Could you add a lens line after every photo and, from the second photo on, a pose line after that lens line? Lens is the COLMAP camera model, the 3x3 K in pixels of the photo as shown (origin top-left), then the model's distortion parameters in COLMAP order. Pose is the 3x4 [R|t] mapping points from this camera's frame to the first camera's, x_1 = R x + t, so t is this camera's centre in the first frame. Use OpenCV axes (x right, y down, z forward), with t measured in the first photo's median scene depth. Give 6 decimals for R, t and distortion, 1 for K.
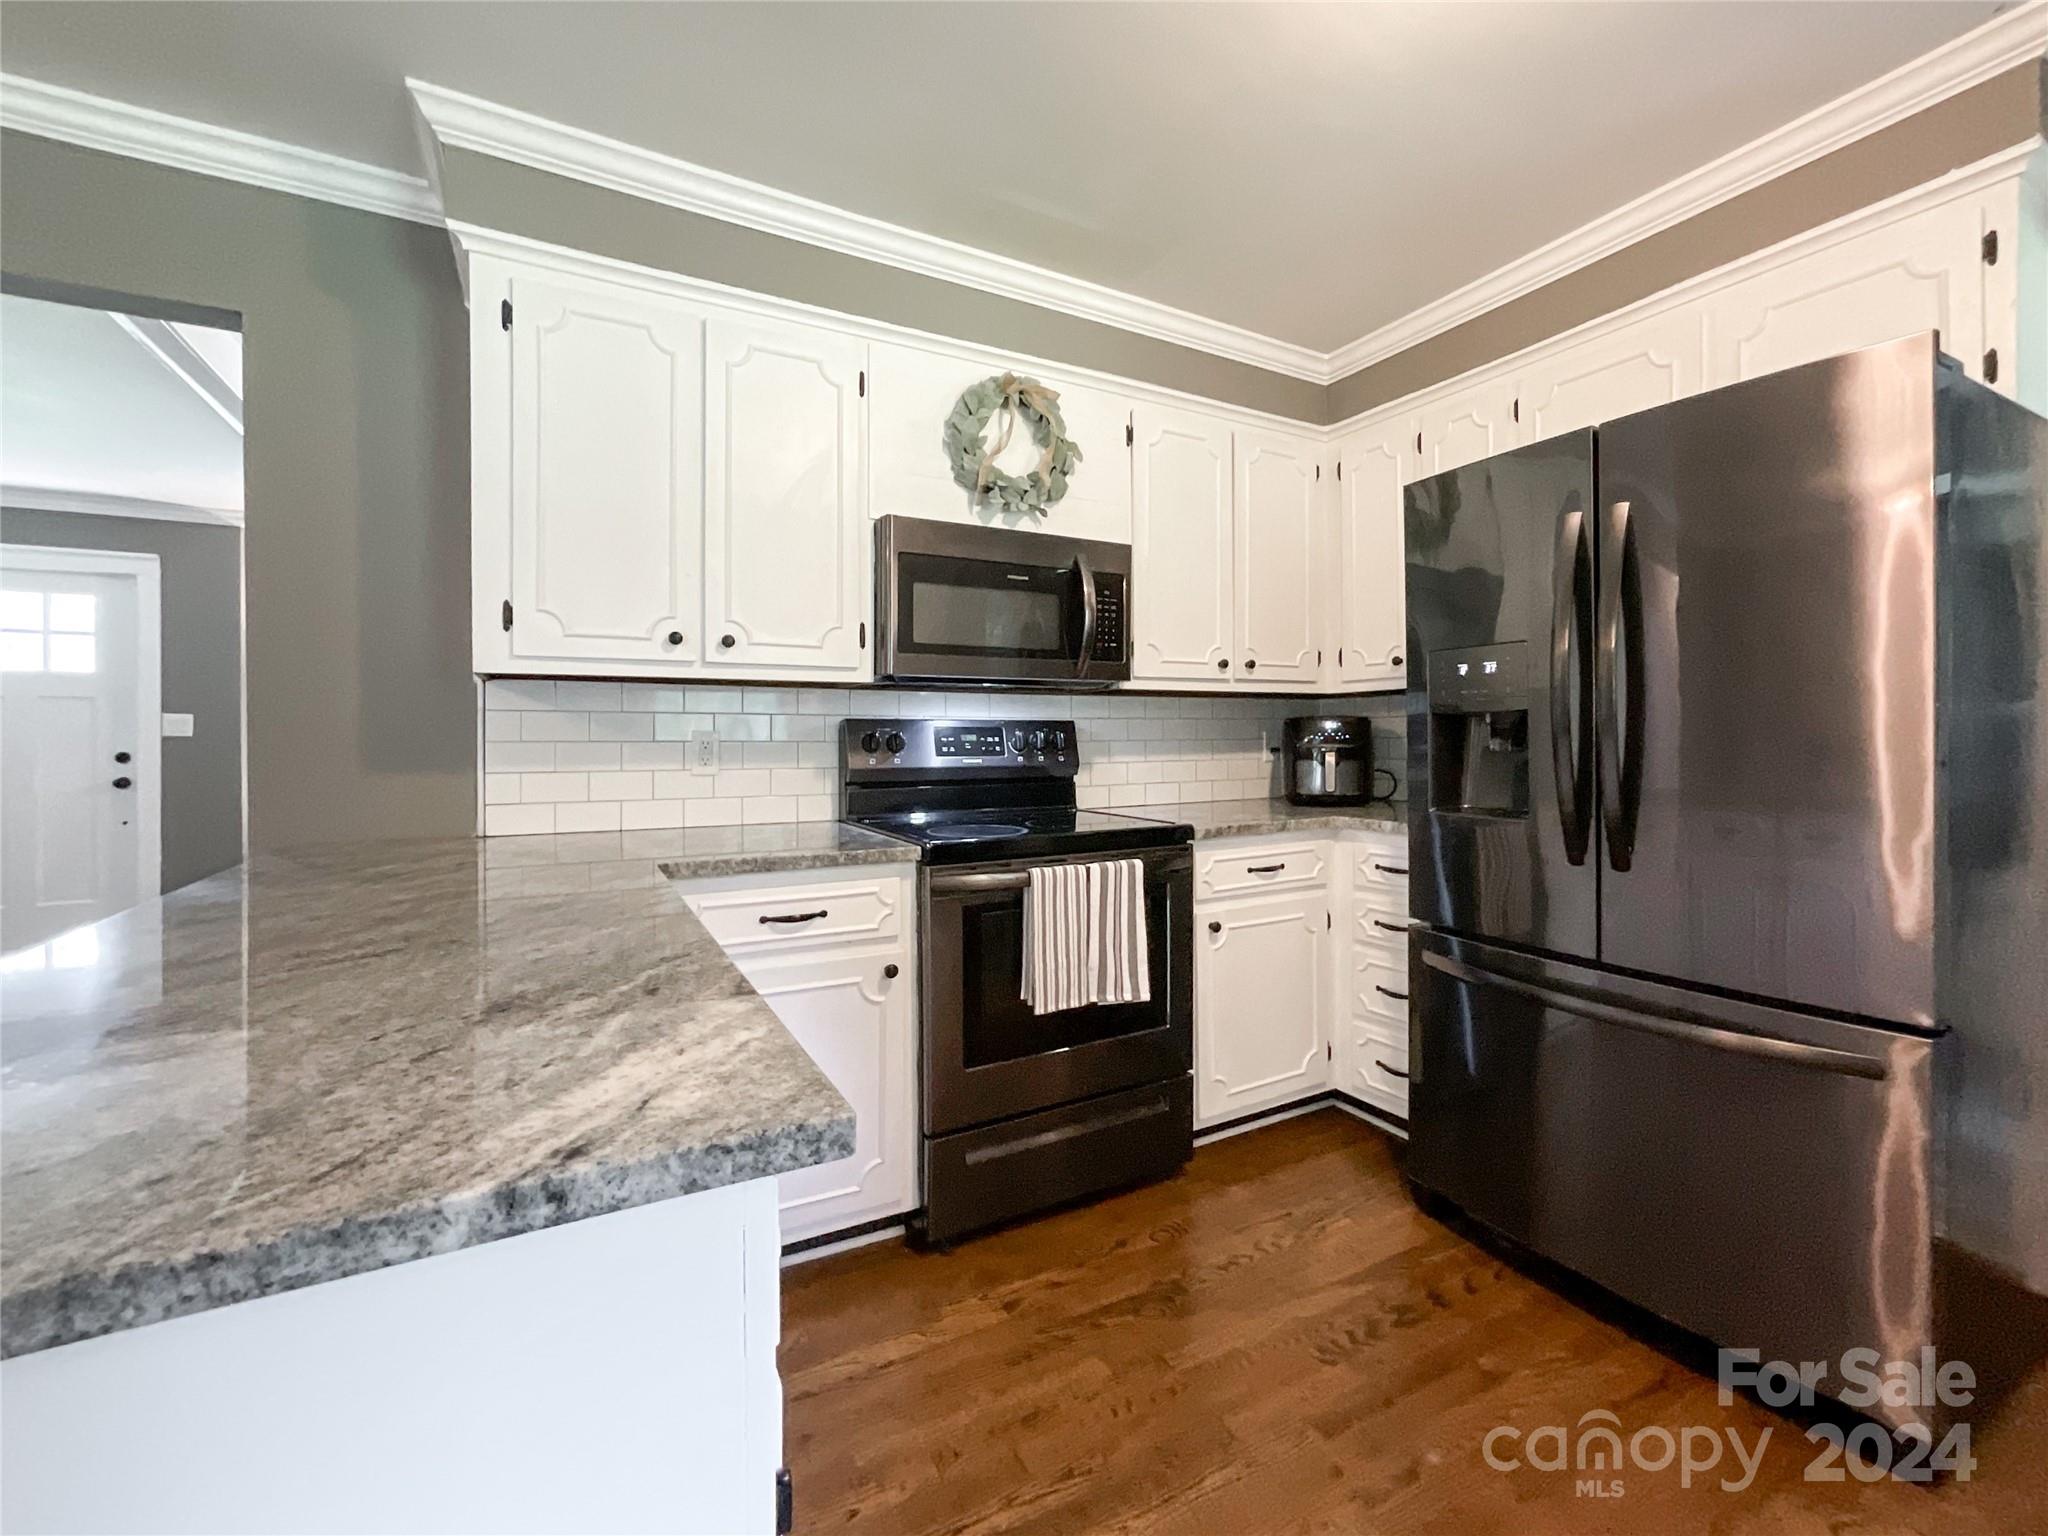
lens RADIAL K [[863.8, 0, 1016.6], [0, 863.8, 748.1], [0, 0, 1]] dist [-0.018771, 0.005681]
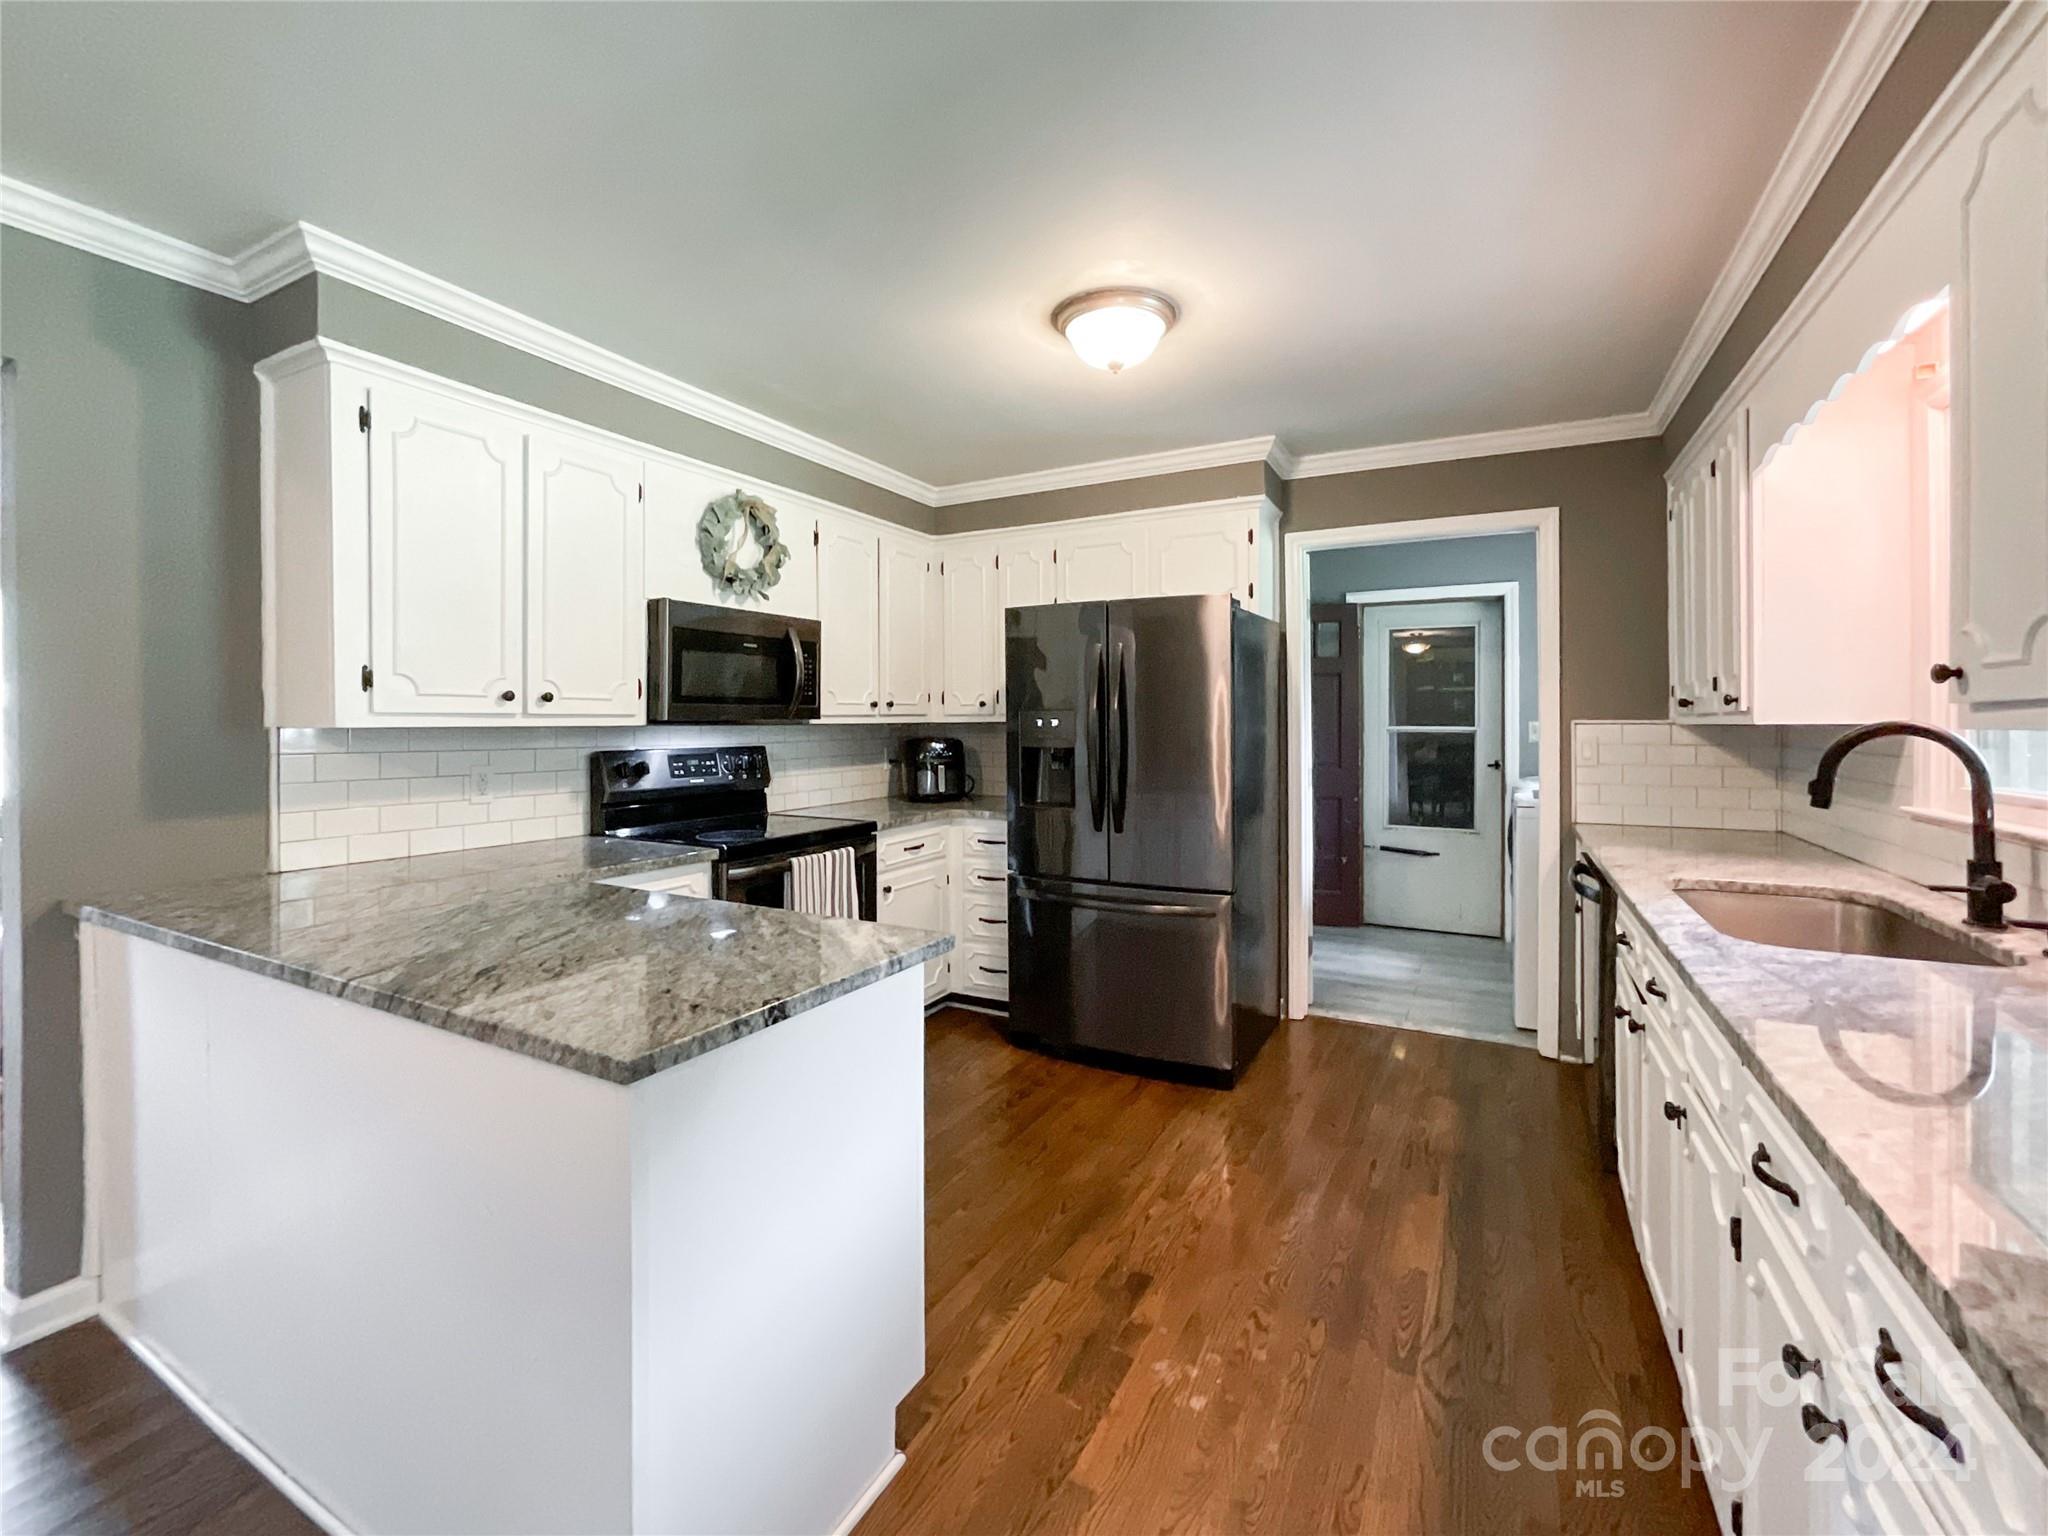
lens RADIAL K [[863.8, 0, 1050.8], [0, 863.8, 725.3], [0, 0, 1]] dist [-0.018771, 0.005681]
pose [[0.824754, 0.001109, 0.565491, -0.366295], [0.004728, 0.999950, -0.008857, -0.057500], [-0.565473, 0.009979, 0.824707, -0.367511]]
